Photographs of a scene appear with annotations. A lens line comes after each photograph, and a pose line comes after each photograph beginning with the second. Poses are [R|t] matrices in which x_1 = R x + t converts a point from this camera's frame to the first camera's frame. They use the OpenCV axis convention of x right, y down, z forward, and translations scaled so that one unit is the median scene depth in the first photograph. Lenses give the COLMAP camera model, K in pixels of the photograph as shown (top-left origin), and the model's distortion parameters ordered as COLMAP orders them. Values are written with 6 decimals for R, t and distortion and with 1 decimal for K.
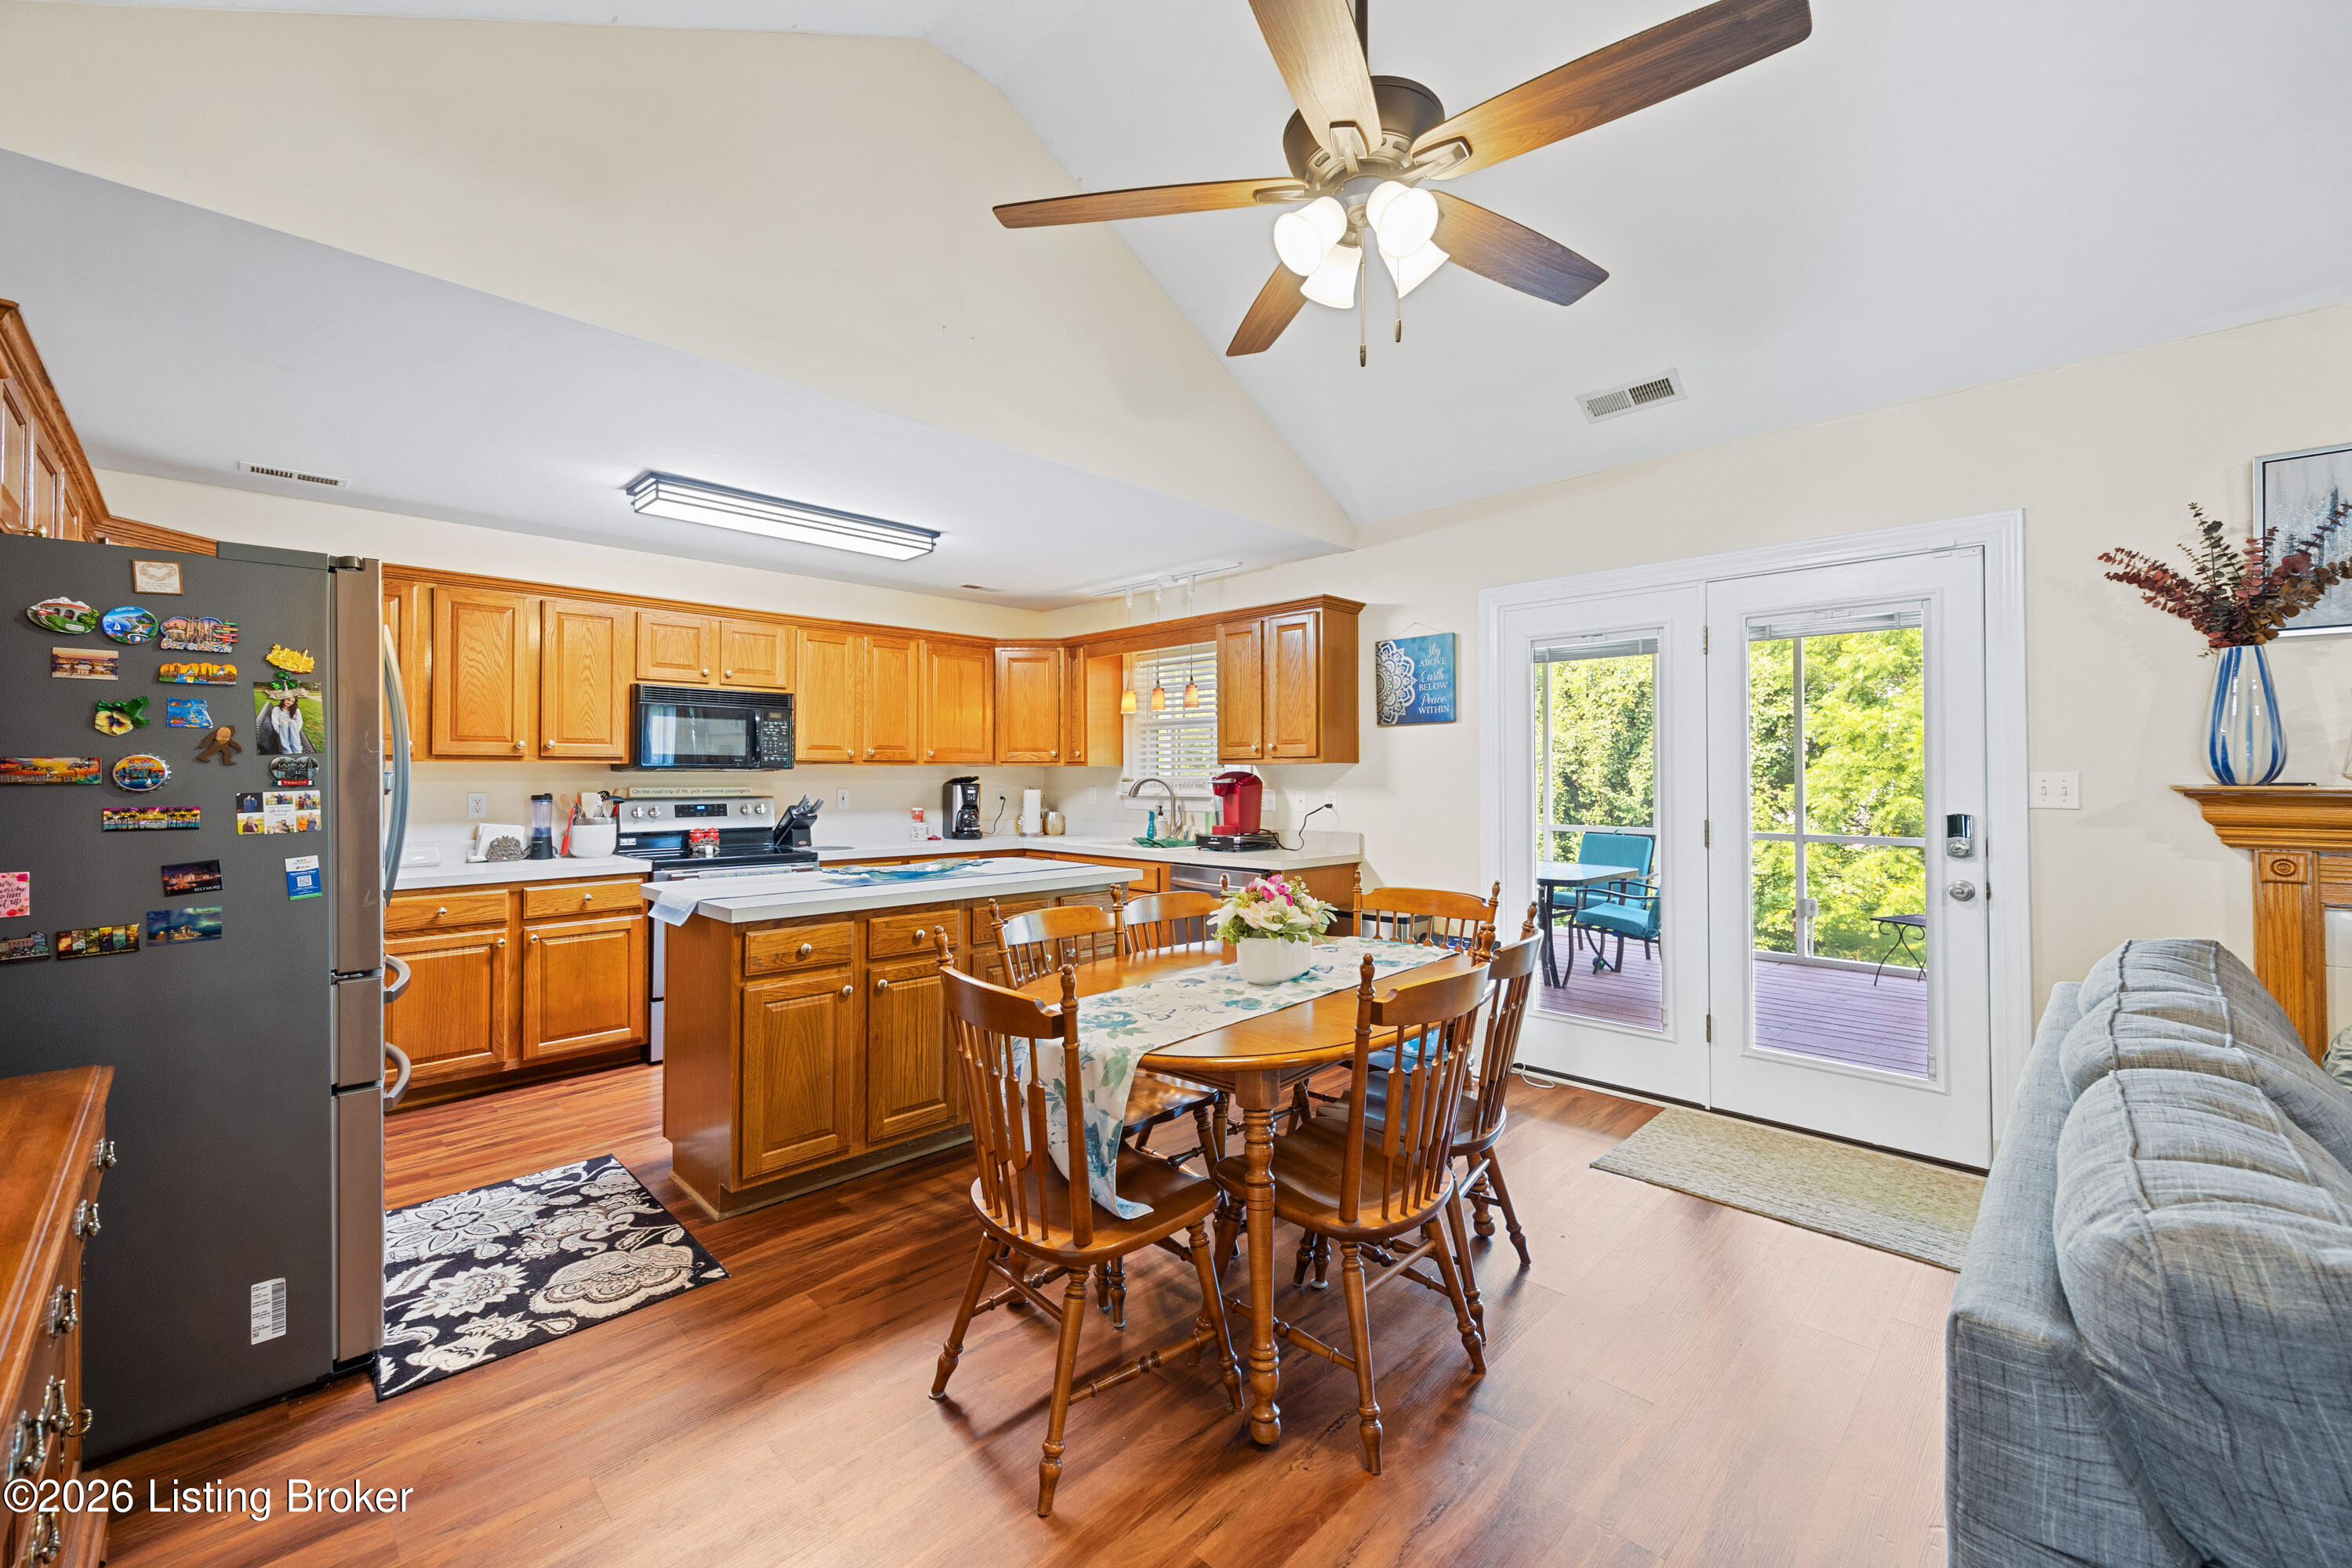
lens RADIAL K [[936.4, 0, 1168.7], [0, 936.4, 761.6], [0, 0, 1]] dist [0.000397, -0.000463]
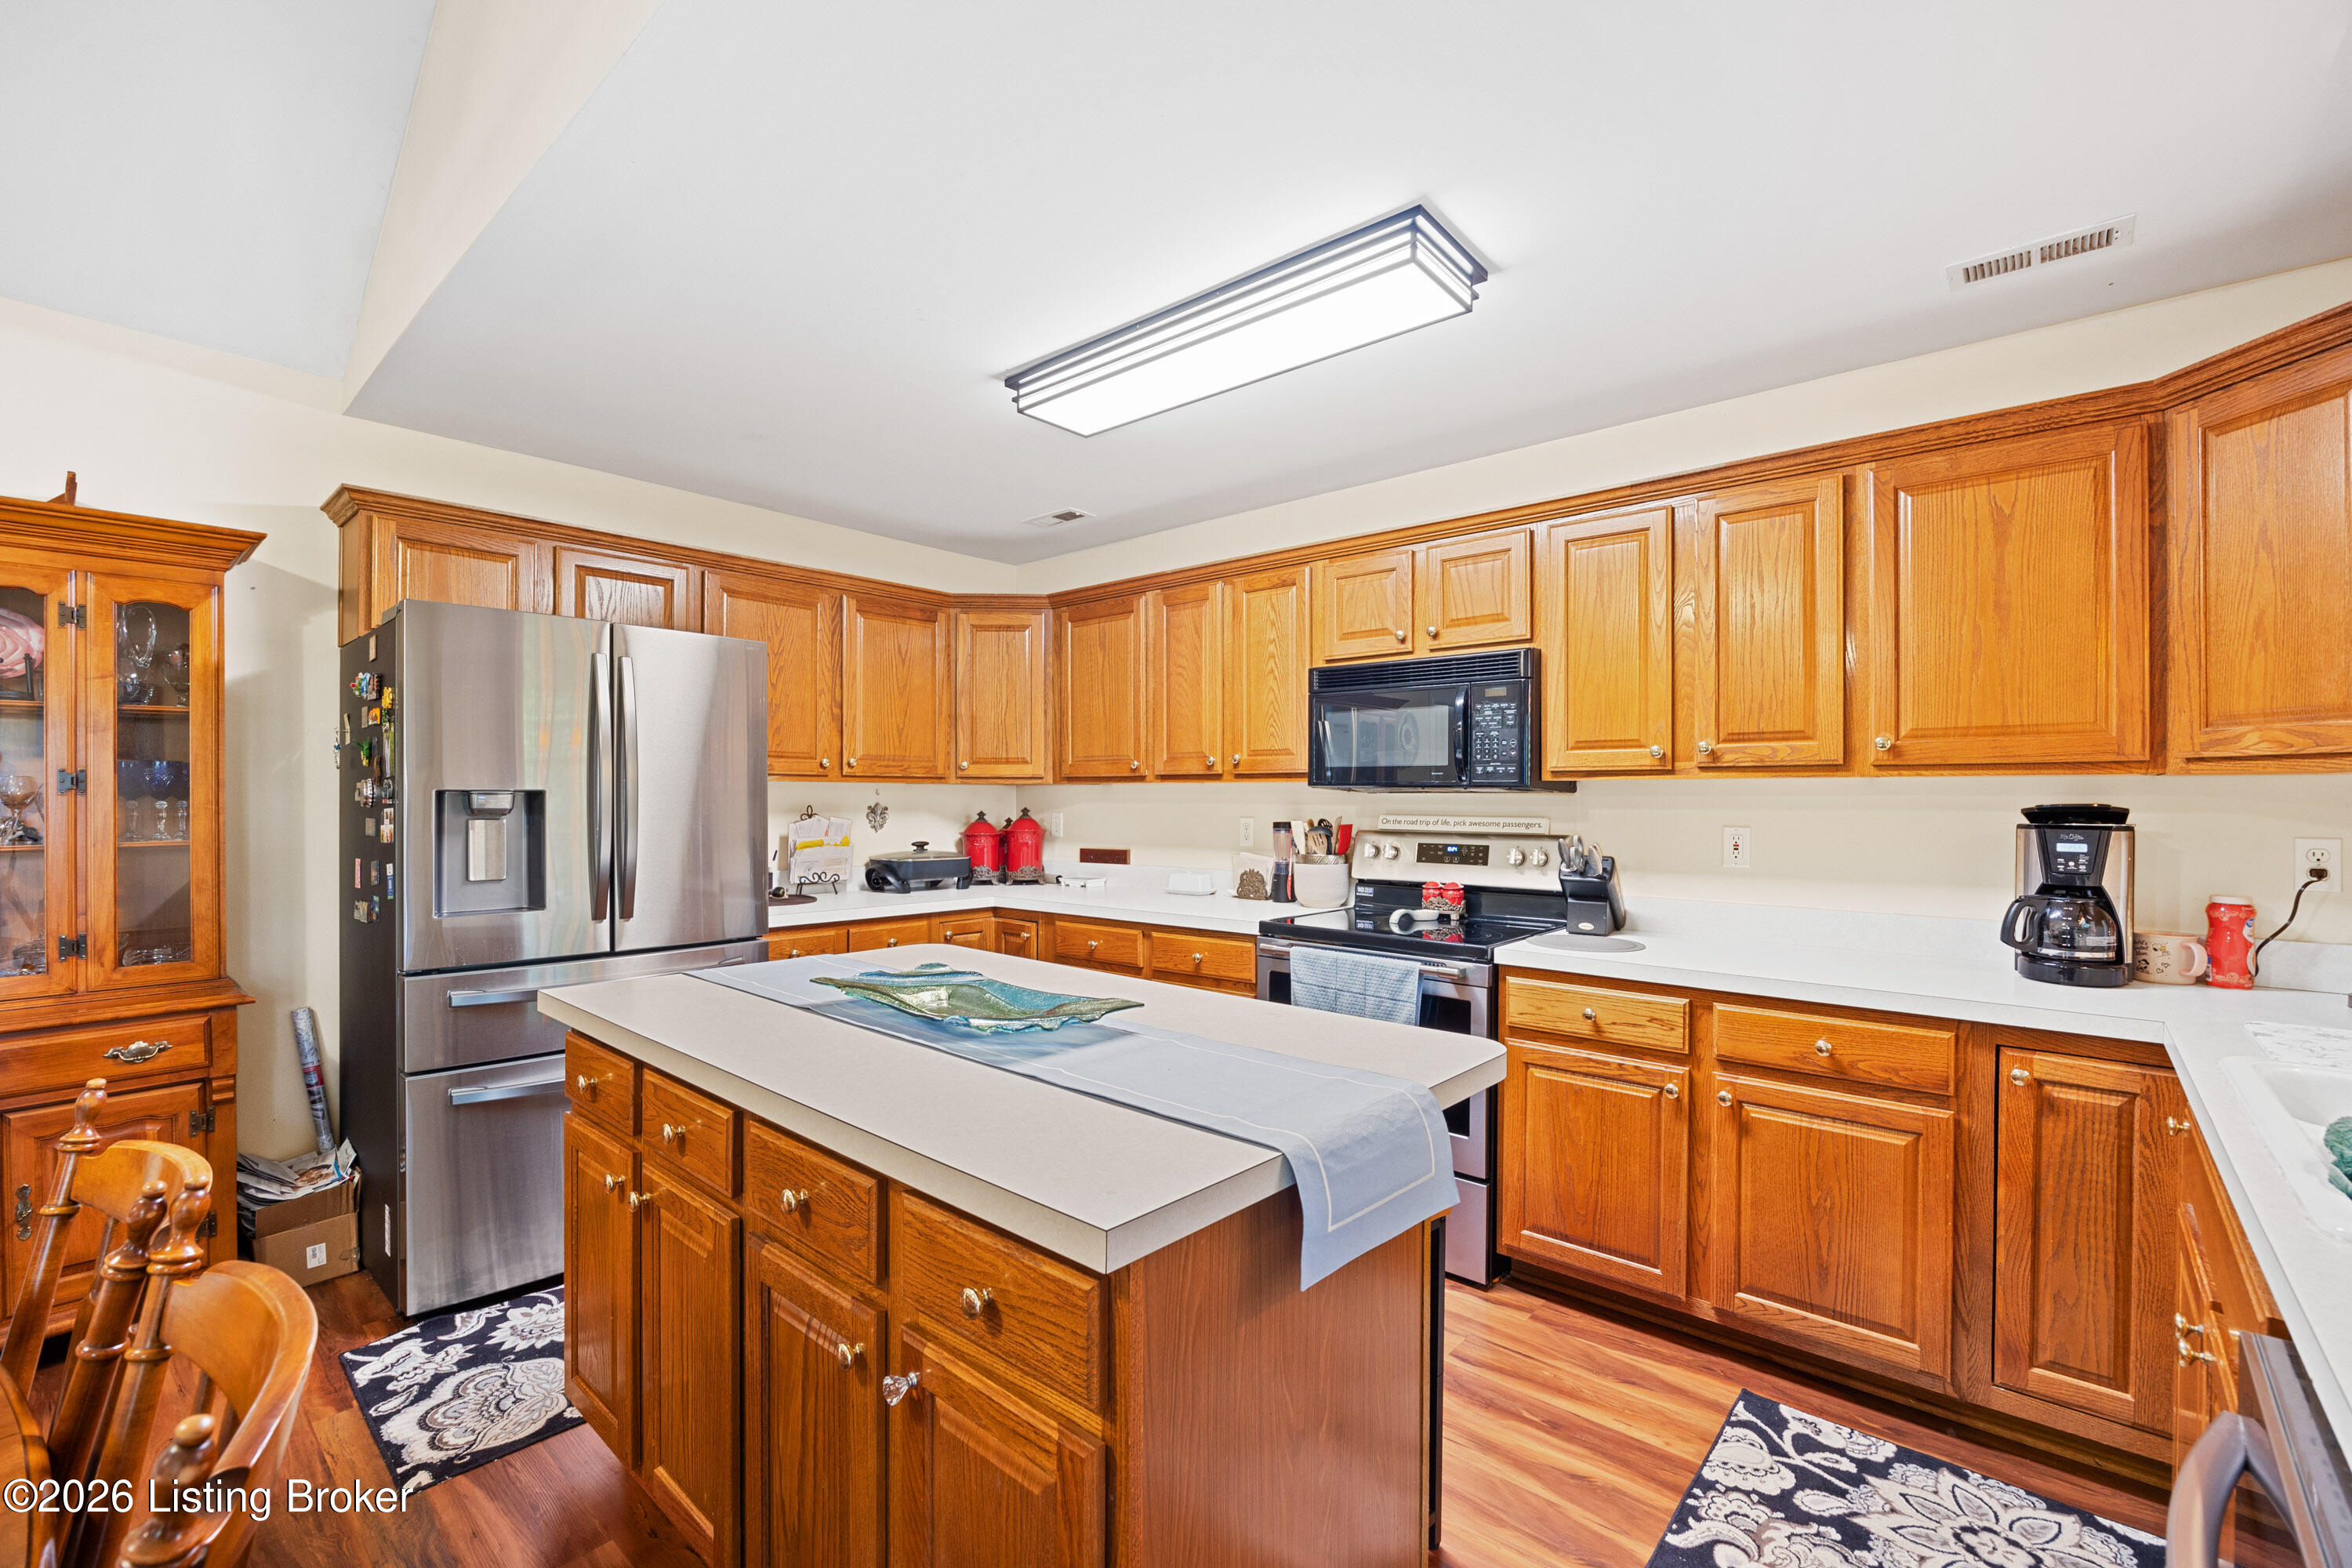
lens RADIAL K [[996.8, 0, 1168.6], [0, 996.8, 795.9], [0, 0, 1]] dist [-0.004903, -0.000079]
pose [[0.067682, 0.000297, -0.997707, 0.199176], [0.010700, 0.999942, 0.001024, 0.012618], [0.997650, -0.010745, 0.067675, 0.948273]]
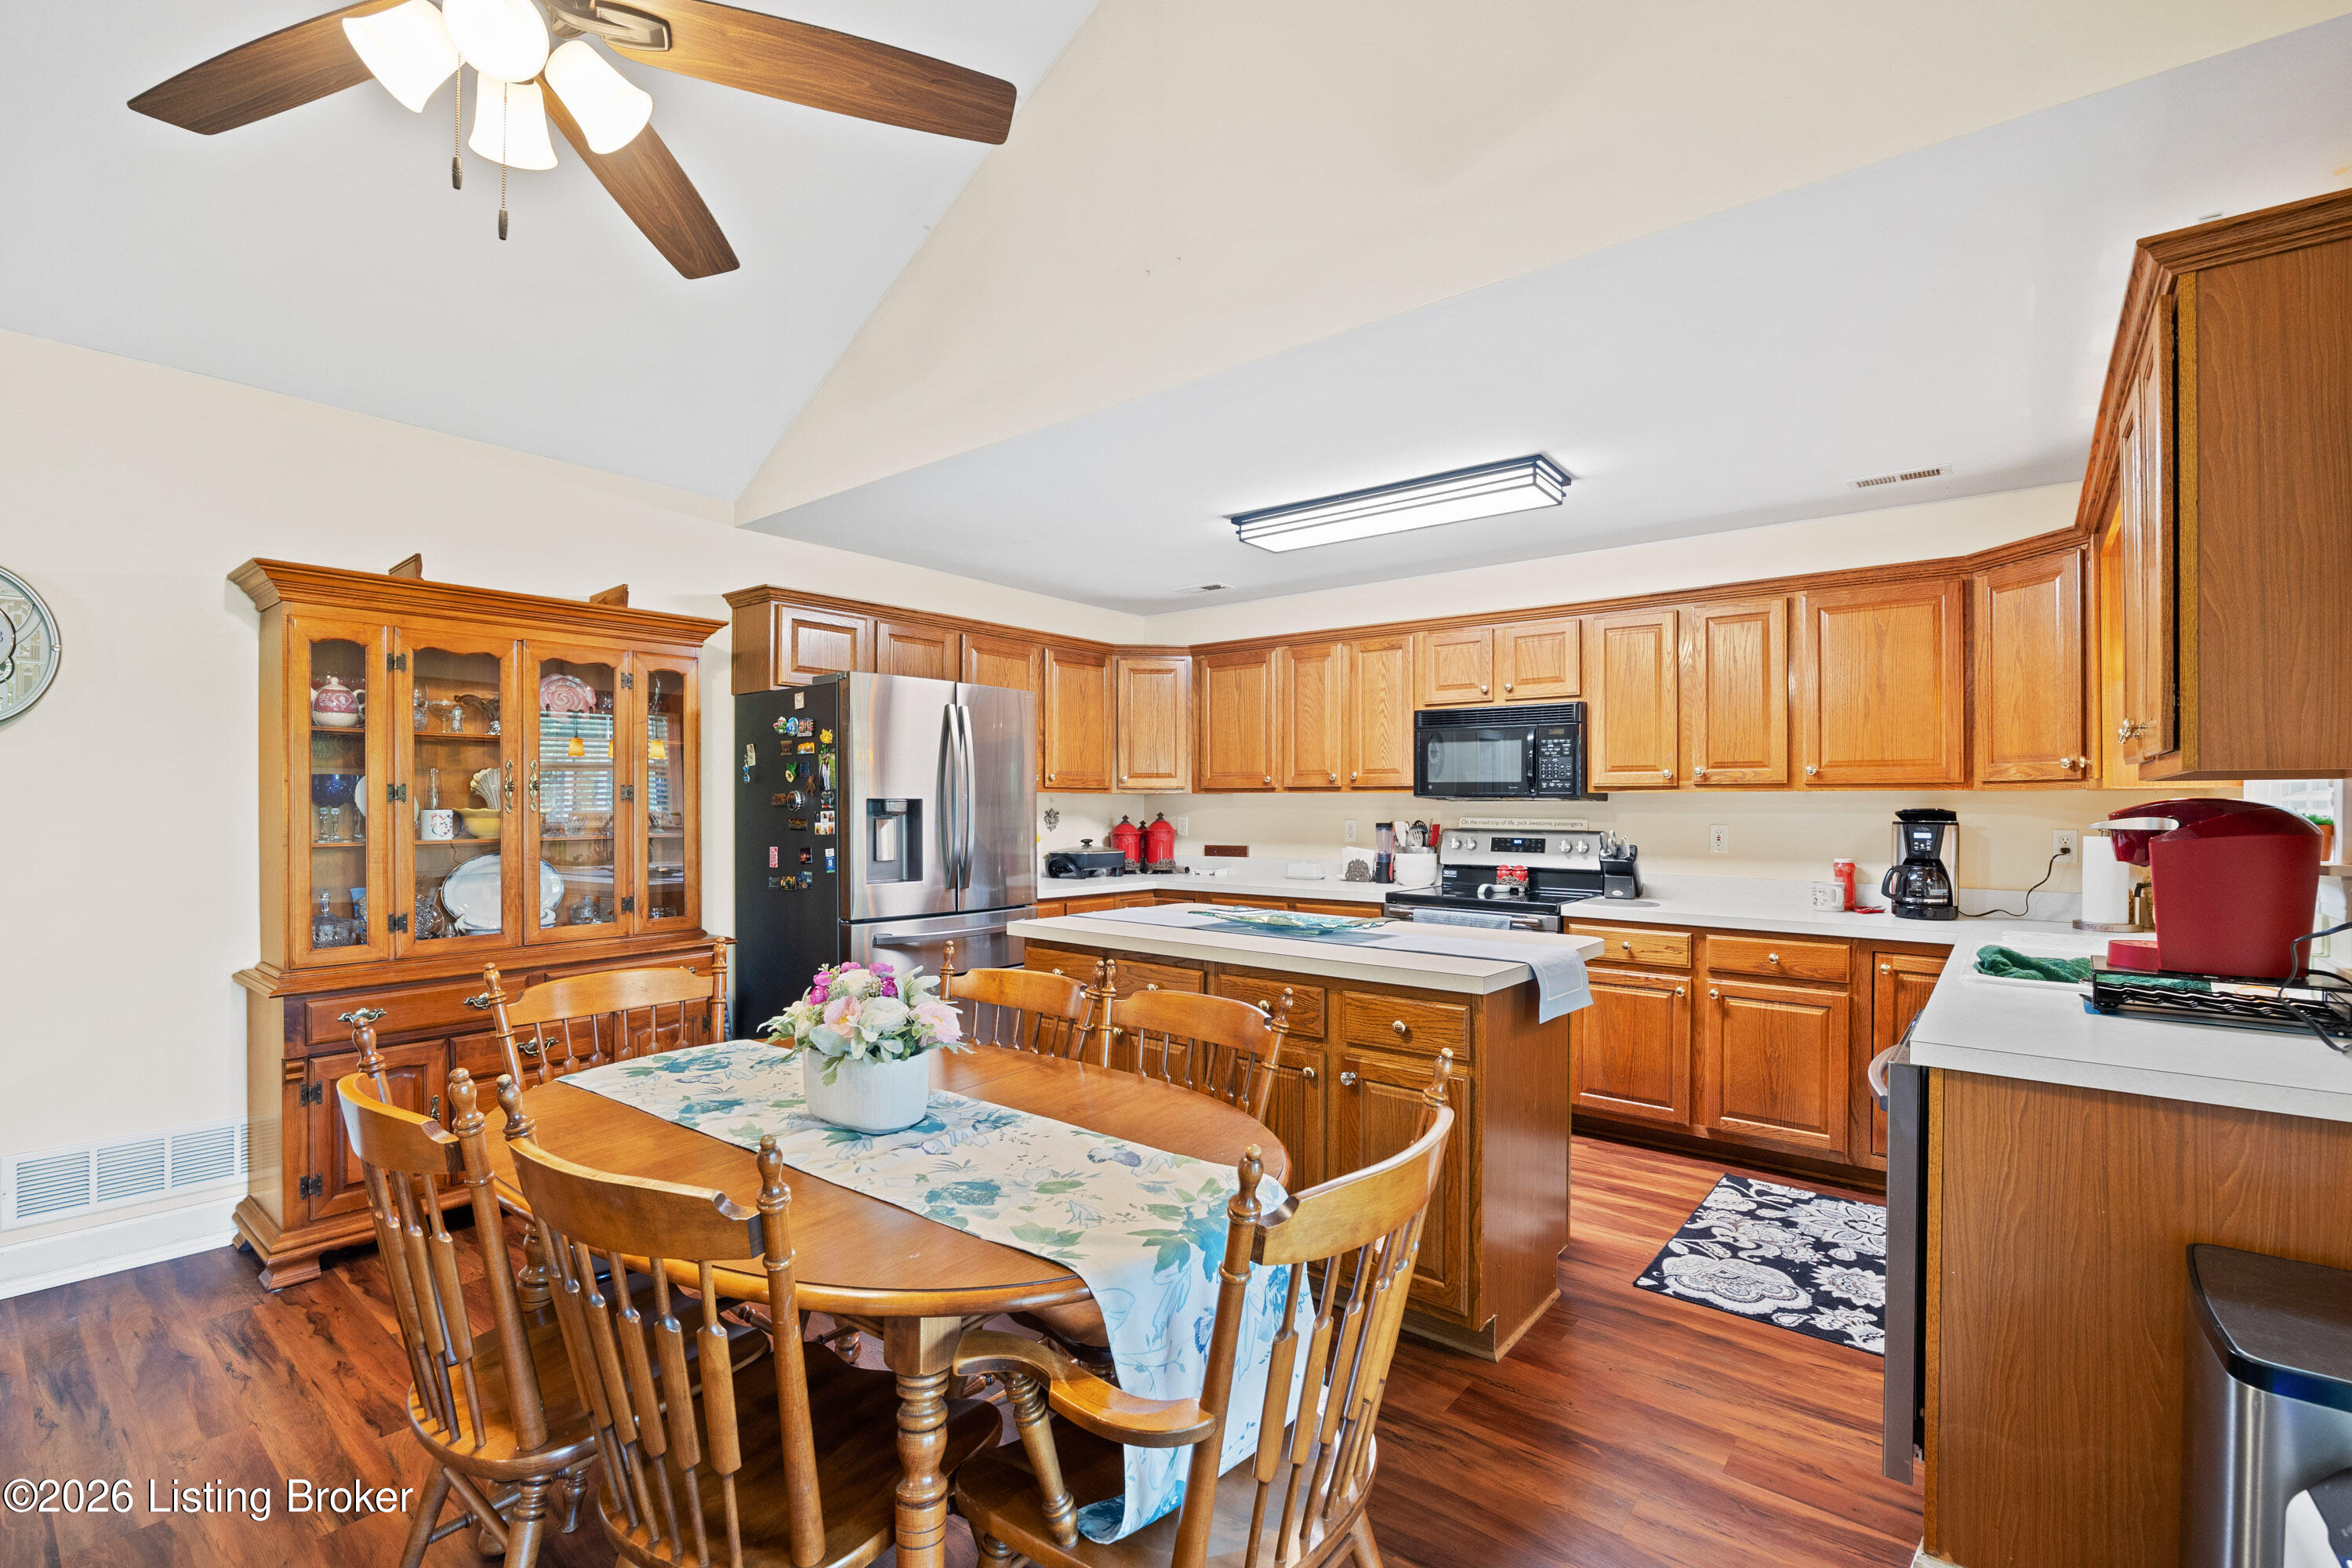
lens RADIAL K [[1030.0, 0, 1179.2], [0, 1030.0, 800.5], [0, 0, 1]] dist [-0.003734, -0.000076]
pose [[0.111738, -0.002073, -0.993736, 0.529783], [0.010016, 0.999949, -0.000959, 0.009838], [0.993687, -0.009846, 0.111753, 0.715846]]
